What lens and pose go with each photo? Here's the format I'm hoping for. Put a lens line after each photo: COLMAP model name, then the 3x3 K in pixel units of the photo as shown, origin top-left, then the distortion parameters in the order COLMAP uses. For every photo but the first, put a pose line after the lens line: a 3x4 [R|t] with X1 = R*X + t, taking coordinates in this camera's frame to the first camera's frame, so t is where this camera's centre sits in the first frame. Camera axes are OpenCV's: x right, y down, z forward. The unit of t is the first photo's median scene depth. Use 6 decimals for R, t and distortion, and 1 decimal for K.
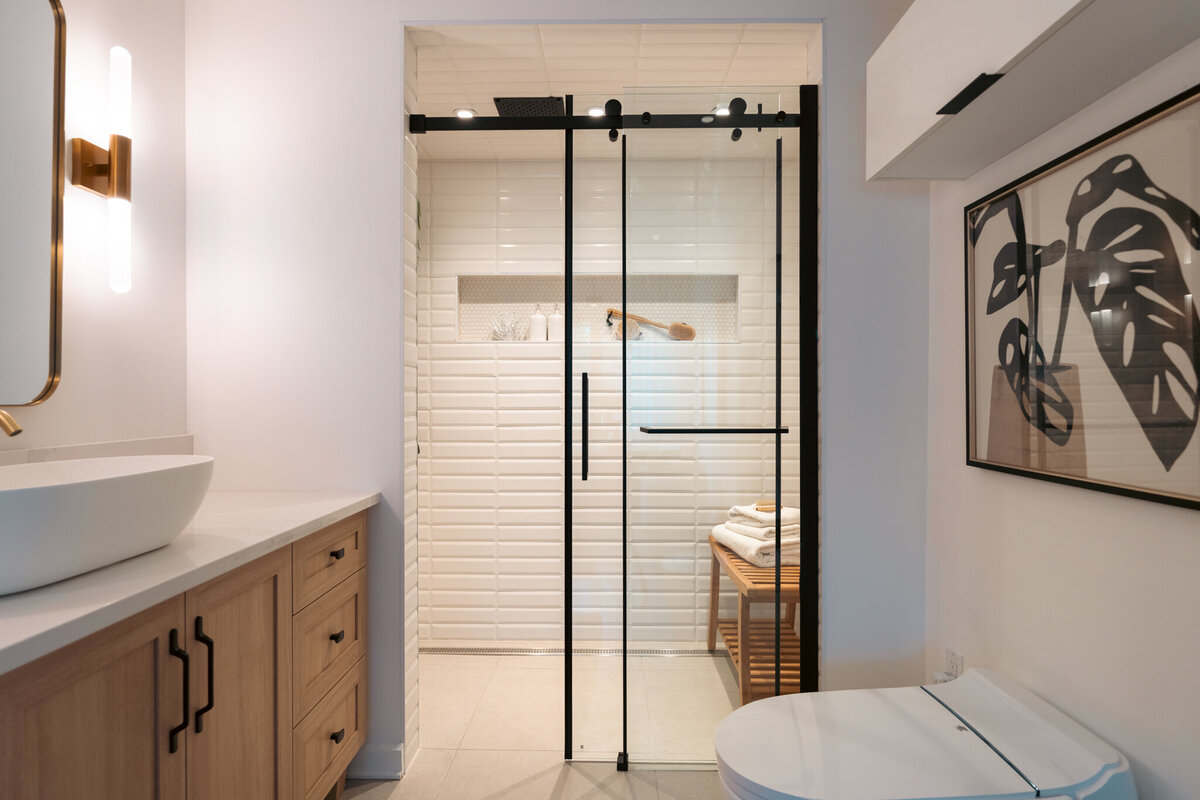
lens RADIAL K [[631.0, 0, 600.0], [0, 631.0, 400.0], [0, 0, 1]] dist [0.013379, -0.000175]
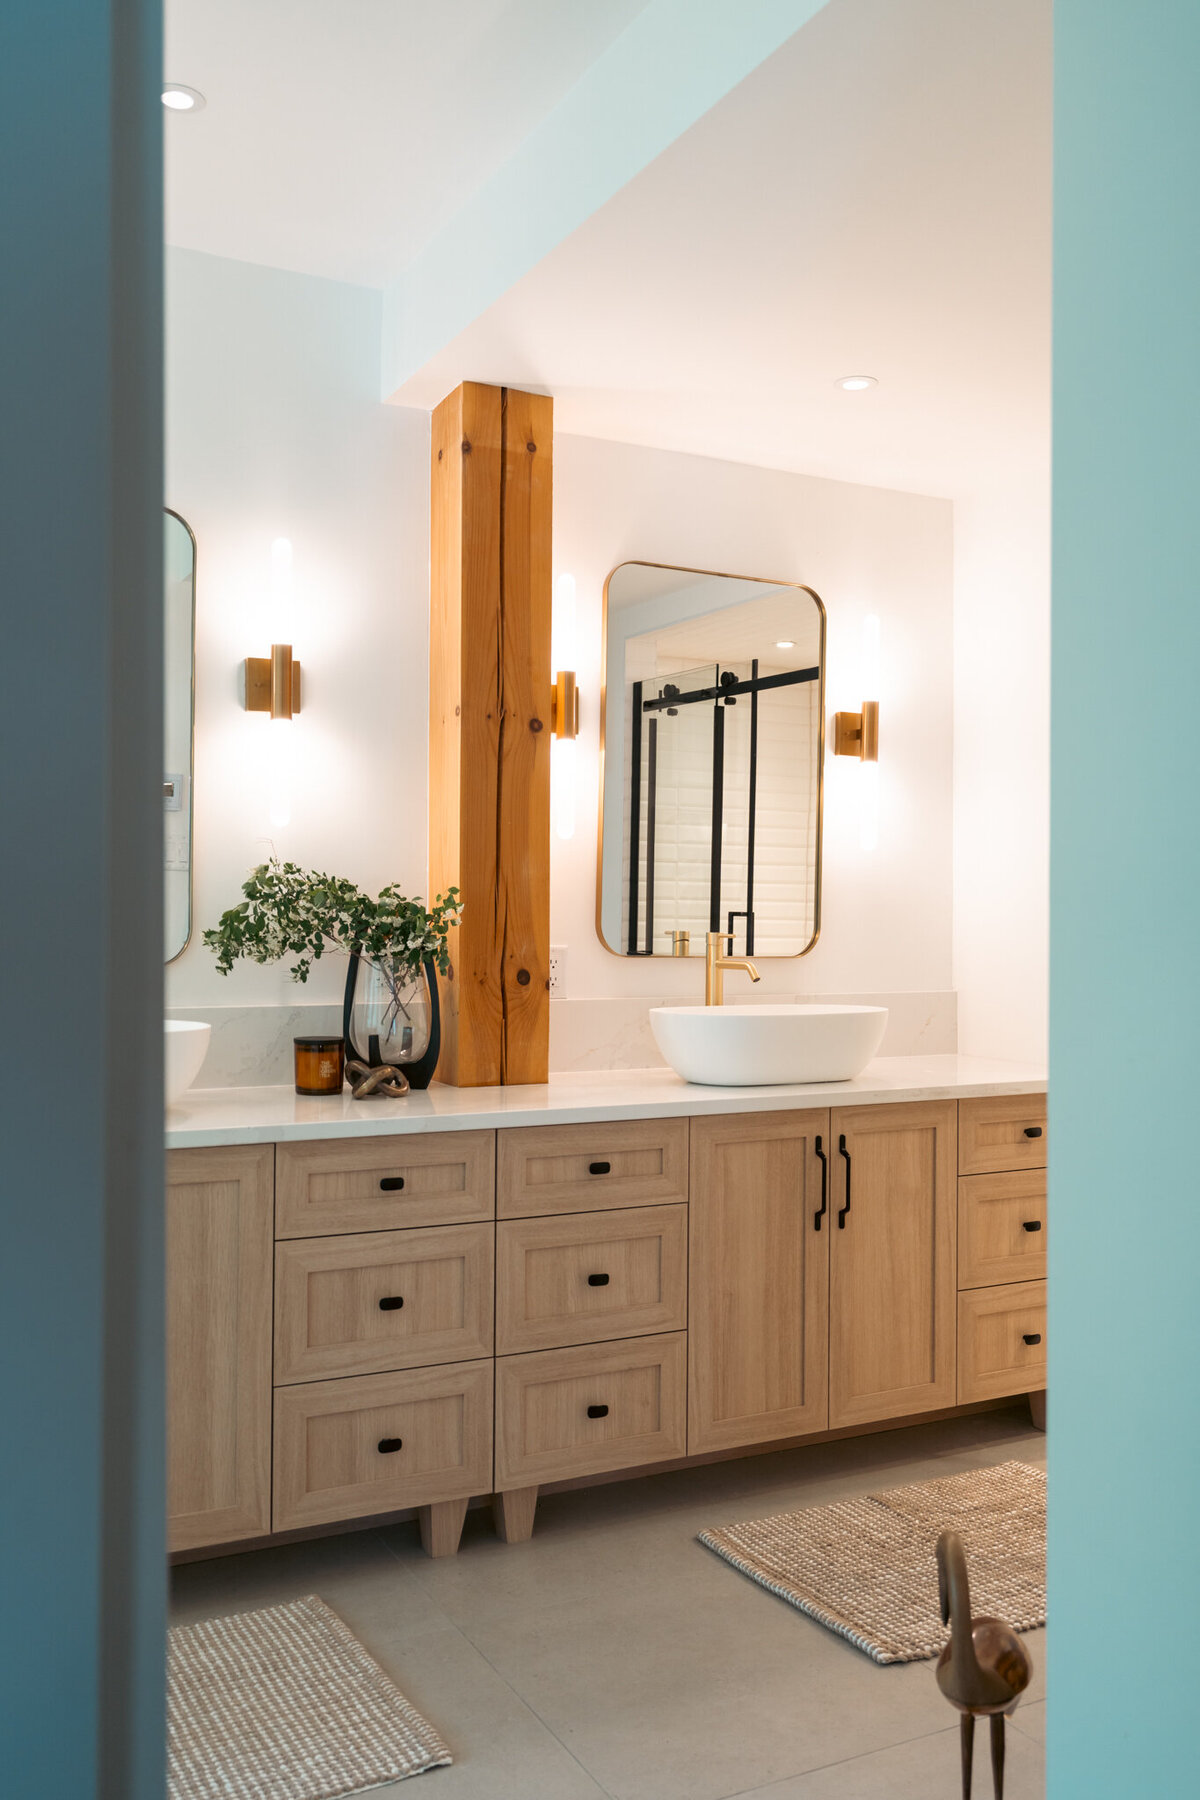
lens RADIAL K [[1535.5, 0, 600.0], [0, 1535.5, 900.0], [0, 0, 1]] dist [0.000918, 0.000003]
pose [[0.500239, -0.010221, -0.865827, 1.709915], [-0.011293, 0.999768, -0.018327, -0.053585], [0.865814, 0.018946, 0.500008, -0.899831]]
